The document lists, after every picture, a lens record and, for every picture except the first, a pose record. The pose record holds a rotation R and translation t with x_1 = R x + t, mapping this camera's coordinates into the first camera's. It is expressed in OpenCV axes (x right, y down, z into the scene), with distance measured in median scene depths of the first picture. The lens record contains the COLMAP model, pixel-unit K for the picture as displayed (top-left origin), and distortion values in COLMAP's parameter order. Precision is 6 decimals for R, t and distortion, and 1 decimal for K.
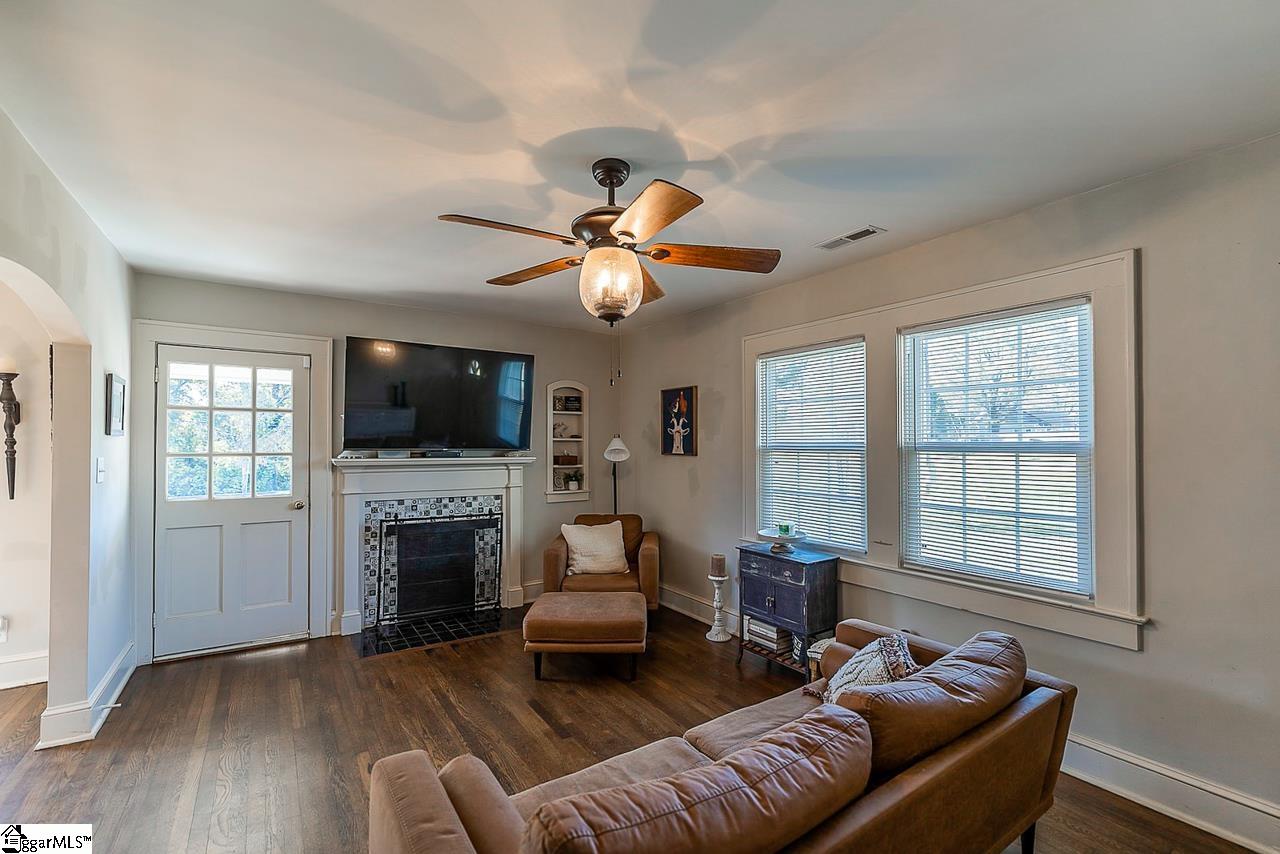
lens RADIAL K [[551.0, 0, 633.8], [0, 551.0, 435.6], [0, 0, 1]] dist [0.000847, 0.000301]
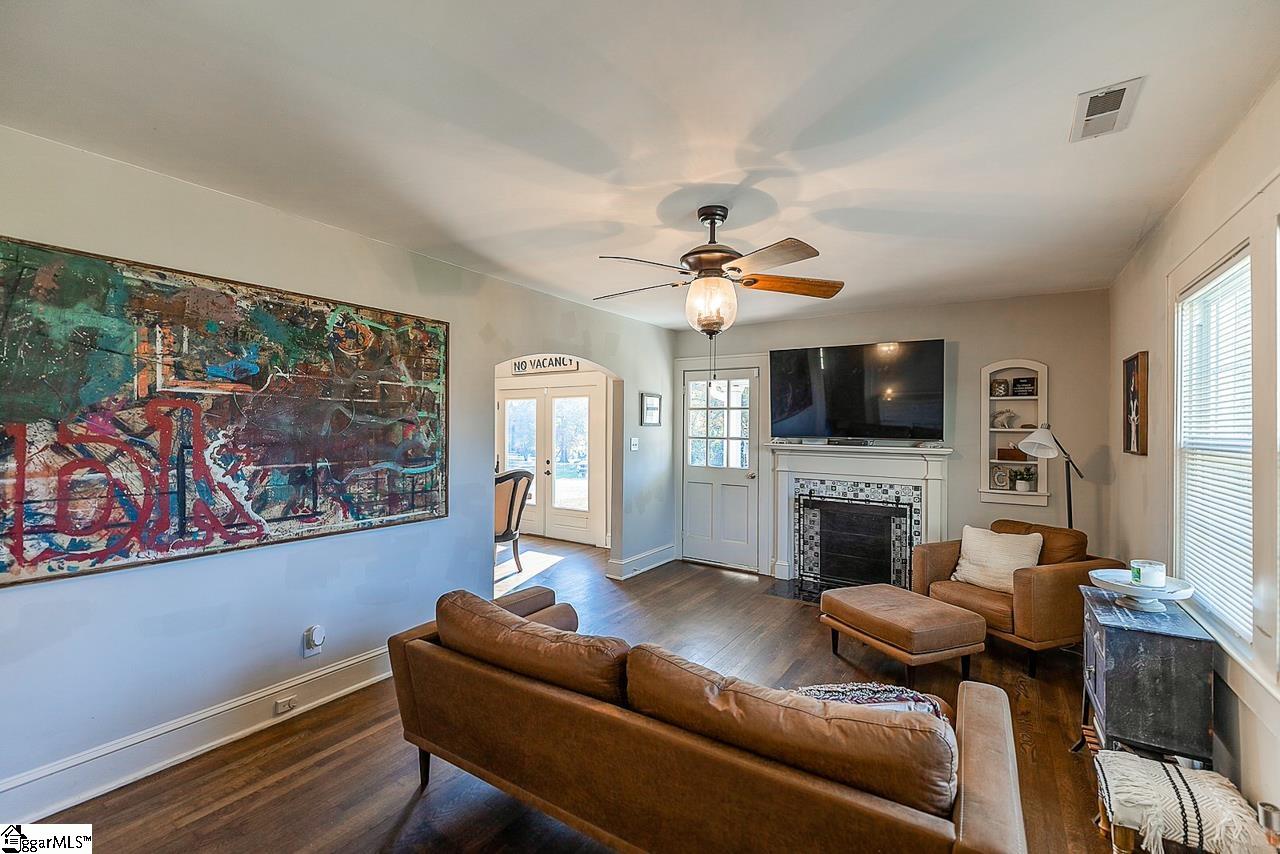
lens RADIAL K [[551.0, 0, 643.9], [0, 551.0, 427.0], [0, 0, 1]] dist [0.000847, 0.000301]
pose [[0.389277, 0.002825, -0.921117, 0.526316], [0.002934, 0.999986, 0.004307, -0.003475], [0.921116, -0.004380, 0.389263, 0.188700]]
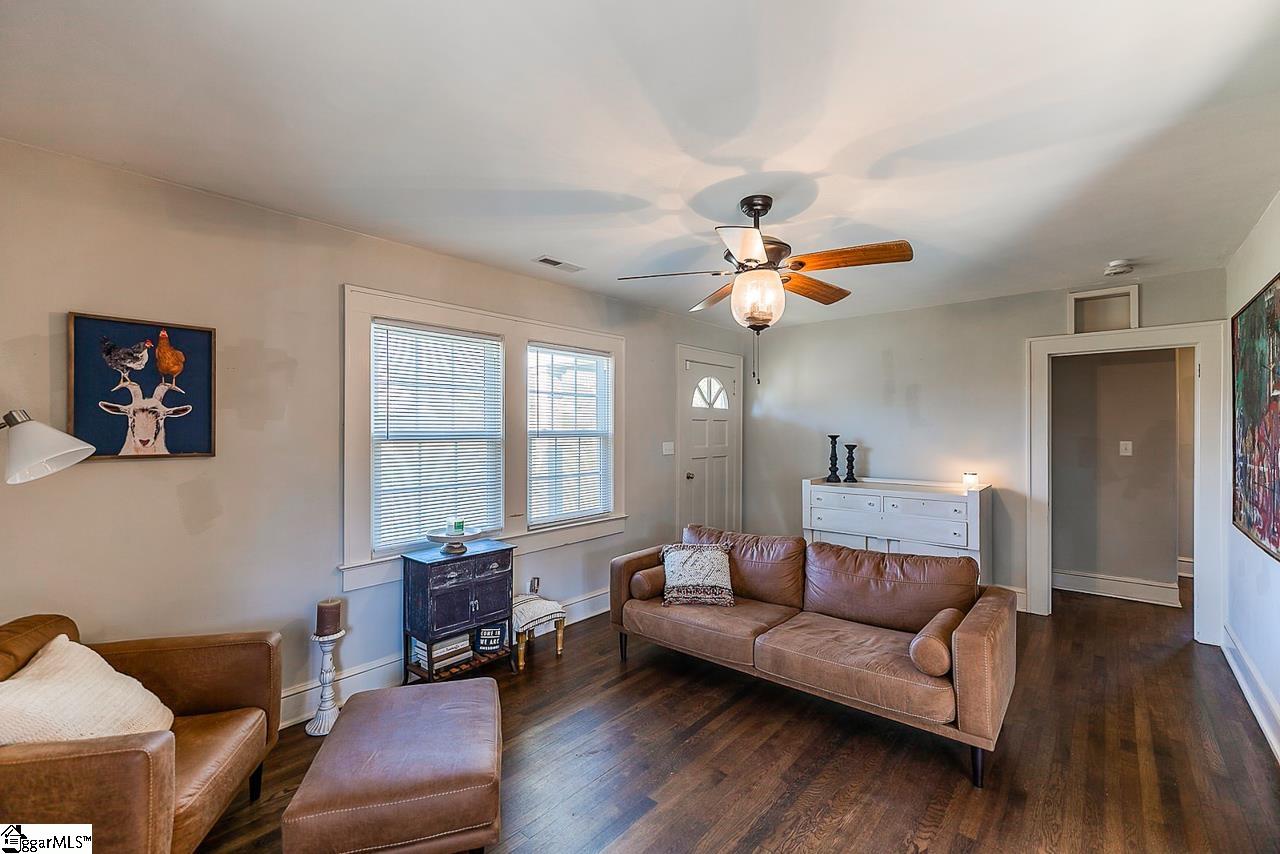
lens RADIAL K [[551.0, 0, 641.4], [0, 551.0, 430.7], [0, 0, 1]] dist [0.000847, 0.000301]
pose [[-0.273695, 0.001926, 0.961815, -0.567468], [-0.009837, 0.999940, -0.004802, 0.010294], [-0.961766, -0.010776, -0.273659, 0.789271]]
